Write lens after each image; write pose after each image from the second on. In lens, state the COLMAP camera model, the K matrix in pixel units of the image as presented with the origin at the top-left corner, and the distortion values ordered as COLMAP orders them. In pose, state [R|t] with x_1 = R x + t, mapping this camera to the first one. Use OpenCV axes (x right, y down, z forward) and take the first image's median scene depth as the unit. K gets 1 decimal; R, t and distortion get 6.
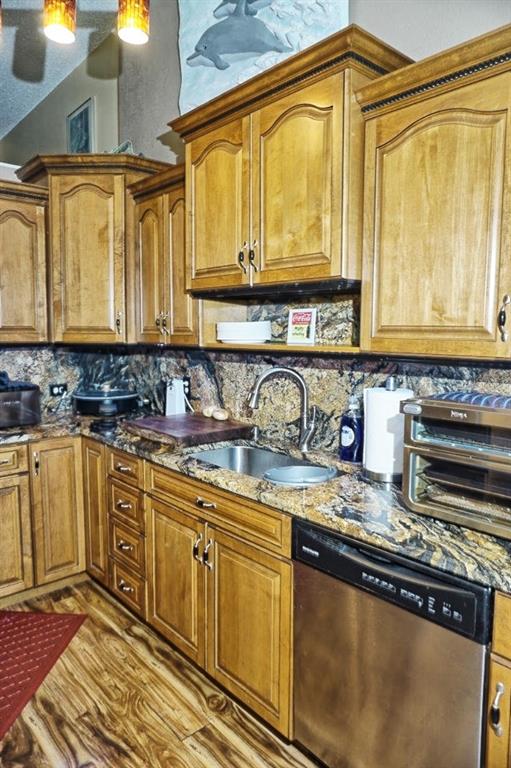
lens RADIAL K [[541.2, 0, 272.3], [0, 541.2, 369.5], [0, 0, 1]] dist [-0.007979, 0.025488]
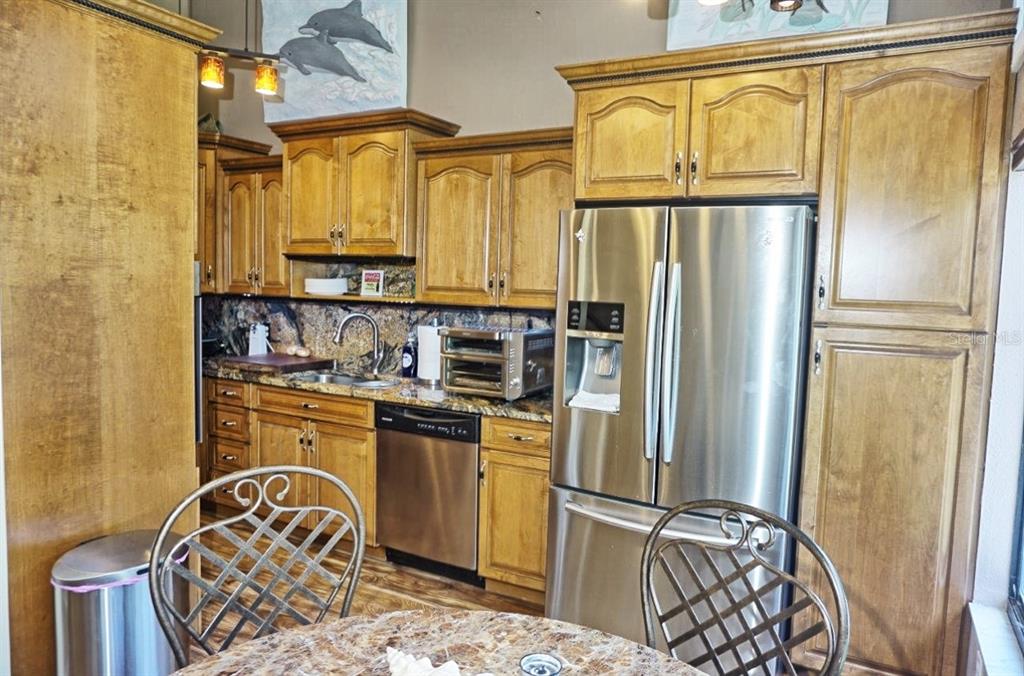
lens RADIAL K [[717.9, 0, 482.7], [0, 717.9, 339.5], [0, 0, 1]] dist [-0.018883, 0.030121]
pose [[0.967227, -0.006950, 0.253818, -0.140658], [0.002478, 0.999836, 0.017934, 0.031673], [-0.253901, -0.016718, 0.967086, -0.841674]]
